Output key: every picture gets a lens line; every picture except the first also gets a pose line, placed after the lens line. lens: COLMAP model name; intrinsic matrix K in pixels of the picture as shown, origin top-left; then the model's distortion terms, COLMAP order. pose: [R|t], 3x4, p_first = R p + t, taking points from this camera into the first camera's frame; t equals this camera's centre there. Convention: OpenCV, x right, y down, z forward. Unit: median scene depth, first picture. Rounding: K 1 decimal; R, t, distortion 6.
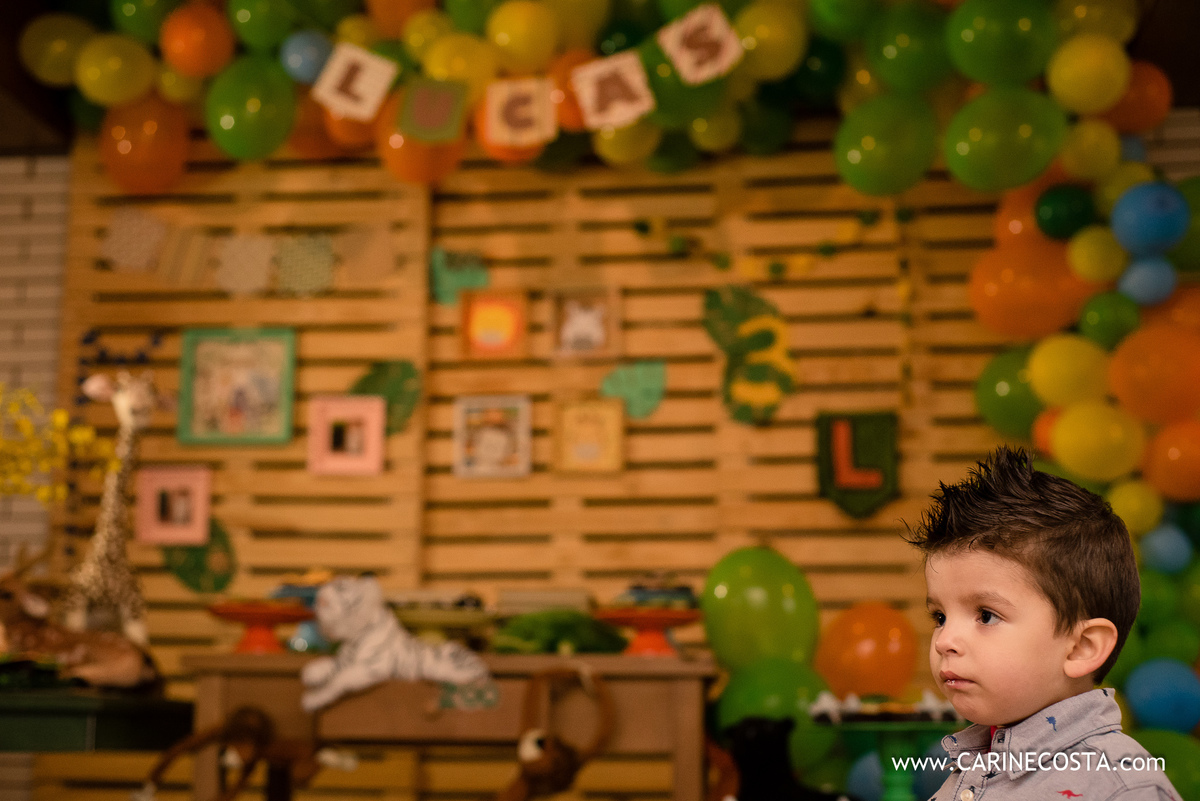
lens RADIAL K [[1781.6, 0, 600.0], [0, 1781.6, 400.5], [0, 0, 1]] dist [-0.005287, -0.026461]
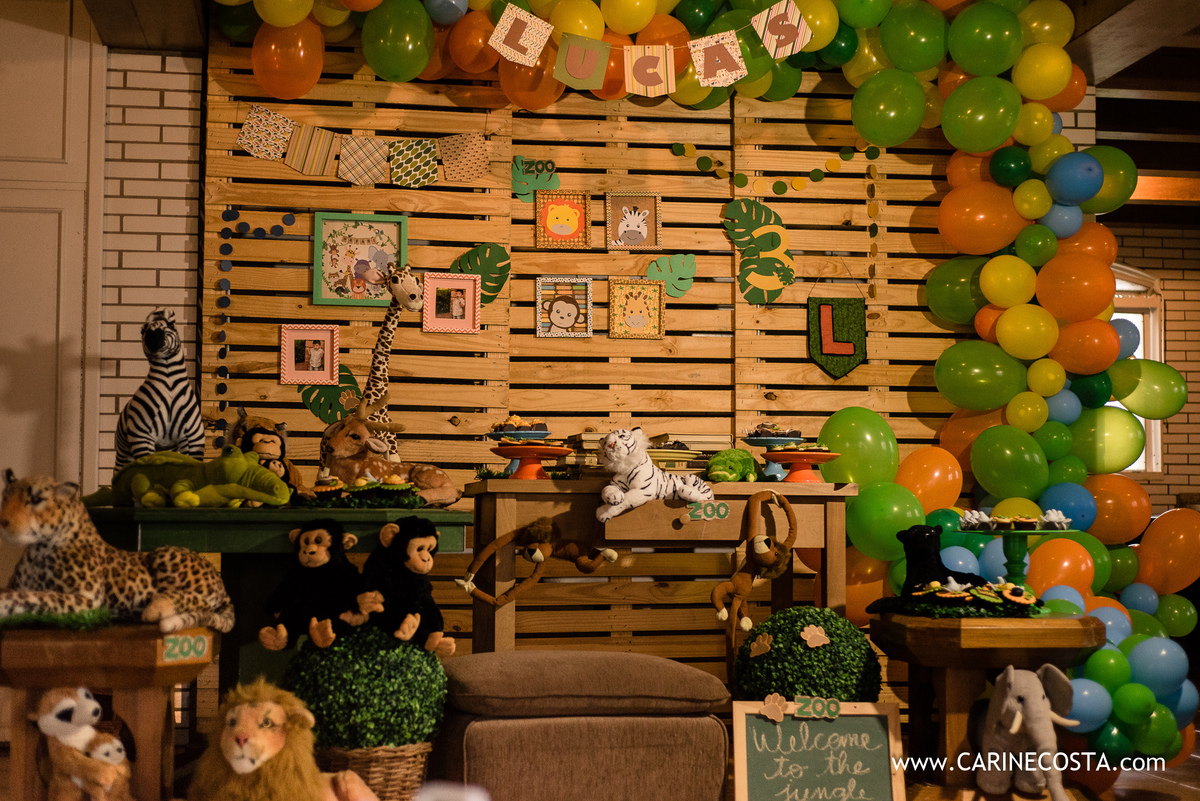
lens RADIAL K [[1734.7, 0, 600.0], [0, 1734.7, 400.5], [0, 0, 1]] dist [0.025312, 0.021217]
pose [[0.963162, 0.014697, 0.268519, -0.375246], [-0.045840, 0.992865, 0.110082, -0.052577], [-0.264986, -0.118336, 0.956964, -0.223715]]
